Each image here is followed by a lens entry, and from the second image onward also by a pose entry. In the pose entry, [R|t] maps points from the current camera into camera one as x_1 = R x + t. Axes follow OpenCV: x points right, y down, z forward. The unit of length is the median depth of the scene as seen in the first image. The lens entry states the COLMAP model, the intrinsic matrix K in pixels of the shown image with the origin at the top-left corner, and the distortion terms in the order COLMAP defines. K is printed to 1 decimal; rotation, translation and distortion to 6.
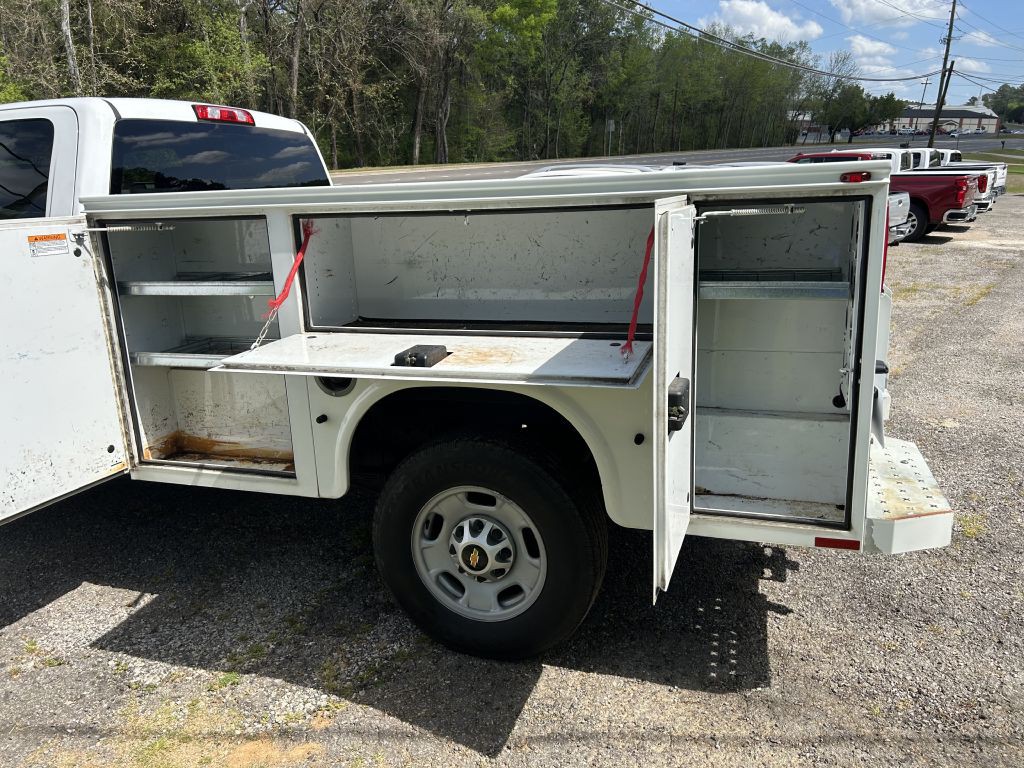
lens RADIAL K [[773.6, 0, 513.7], [0, 773.6, 375.7], [0, 0, 1]] dist [0.045330, -0.049859]
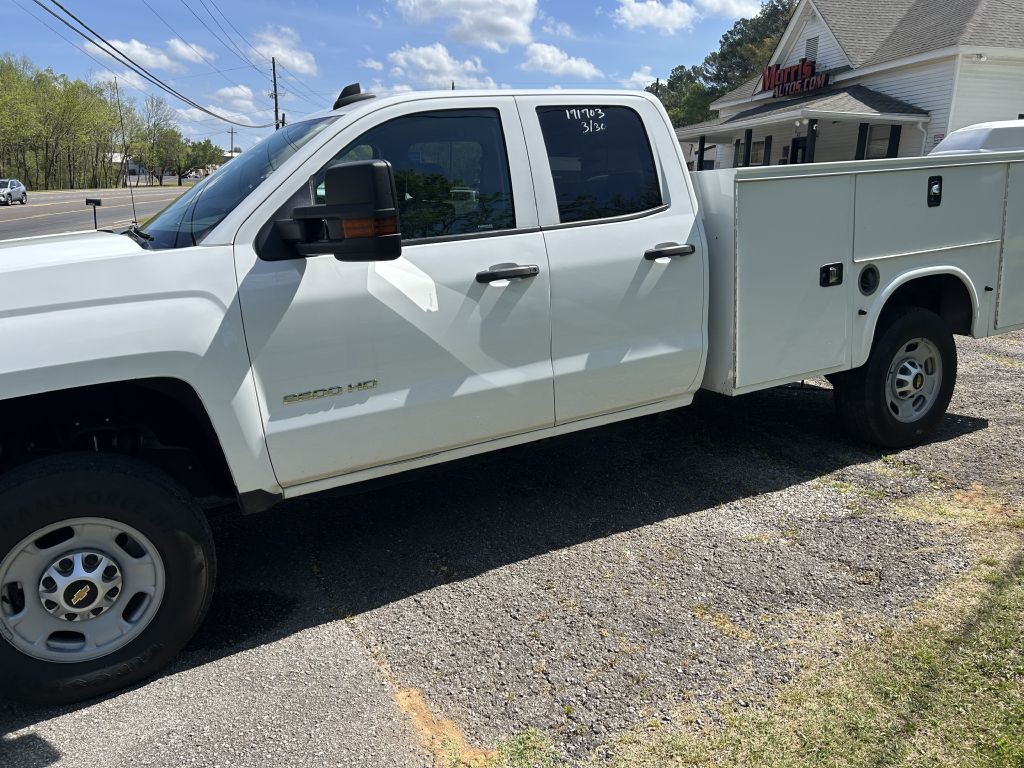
lens RADIAL K [[773.6, 0, 512.9], [0, 773.6, 378.6], [0, 0, 1]] dist [0.045330, -0.049859]
pose [[0.683356, -0.173584, 0.709149, -1.294911], [0.208473, 0.977277, 0.038325, -0.013453], [-0.699688, 0.121648, 0.704016, 0.294106]]
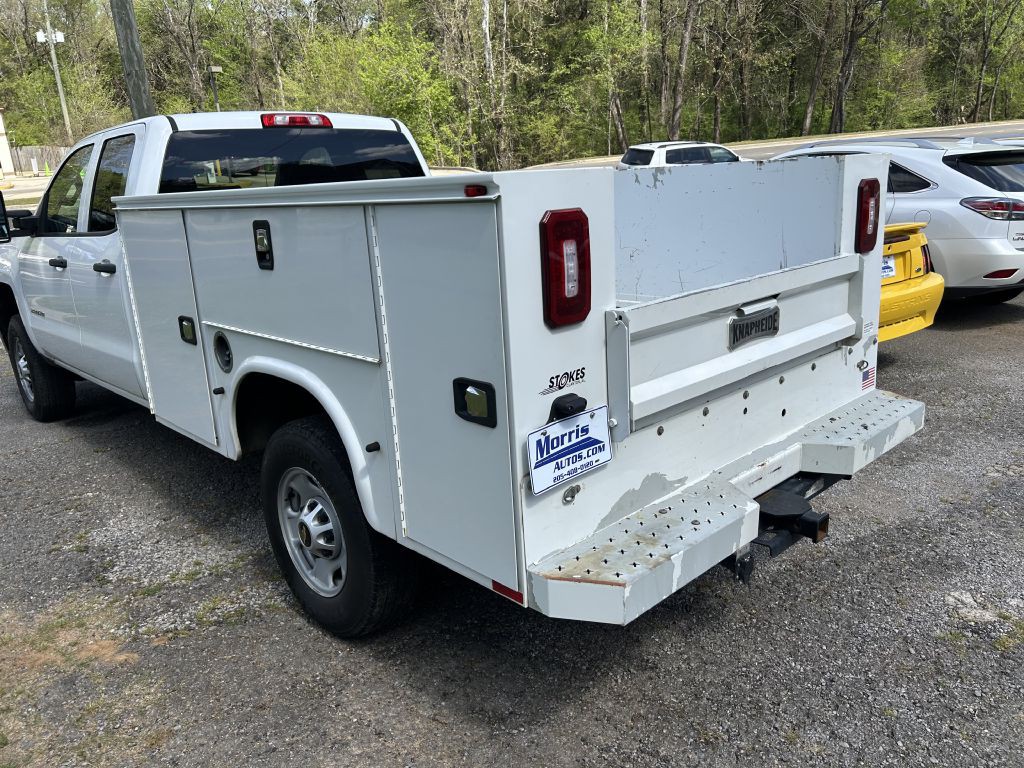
lens RADIAL K [[773.6, 0, 521.9], [0, 773.6, 379.0], [0, 0, 1]] dist [0.045330, -0.049859]
pose [[0.884004, 0.109158, -0.454557, 0.480772], [-0.093068, 0.993986, 0.057702, -0.050015], [0.458122, -0.008704, 0.888847, 0.121679]]
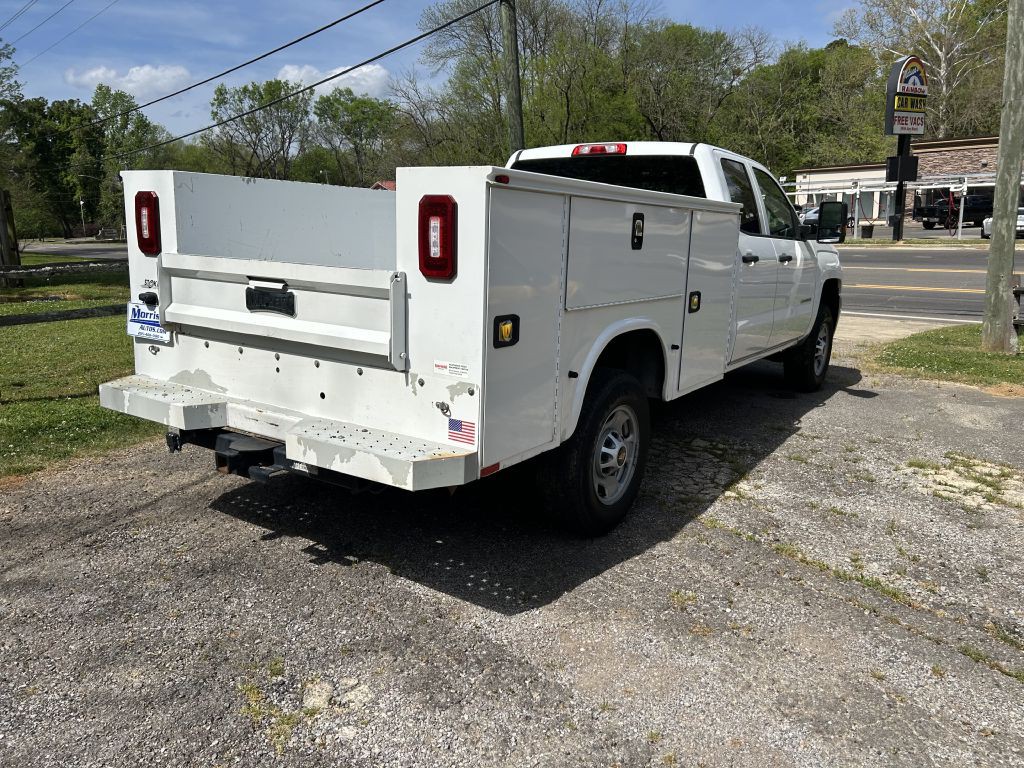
lens RADIAL K [[773.6, 0, 520.9], [0, 773.6, 389.5], [0, 0, 1]] dist [0.045330, -0.049859]
pose [[-0.265550, 0.223073, -0.937935, 1.088915], [-0.251289, 0.923221, 0.290719, -0.299332], [0.930772, 0.312893, -0.189105, 1.248191]]
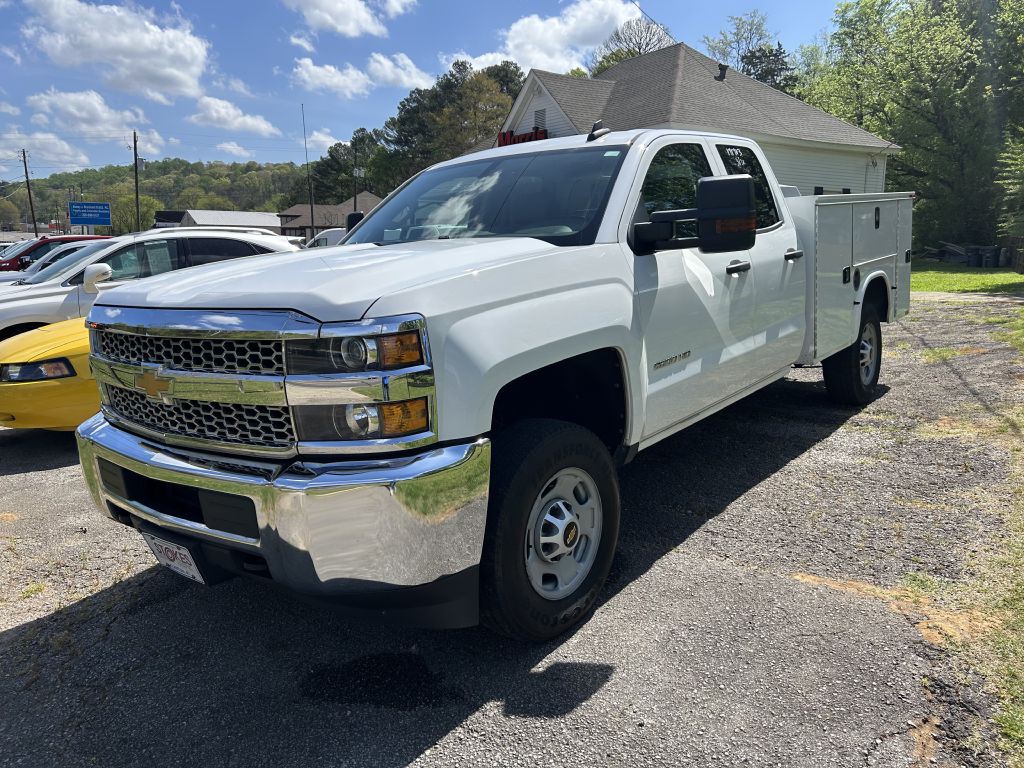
lens RADIAL K [[773.6, 0, 512.7], [0, 773.6, 373.9], [0, 0, 1]] dist [0.045330, -0.049859]
pose [[0.346777, -0.157225, 0.924676, -1.813847], [0.275499, 0.959439, 0.059817, -0.101025], [-0.896575, 0.234004, 0.376026, 0.767742]]
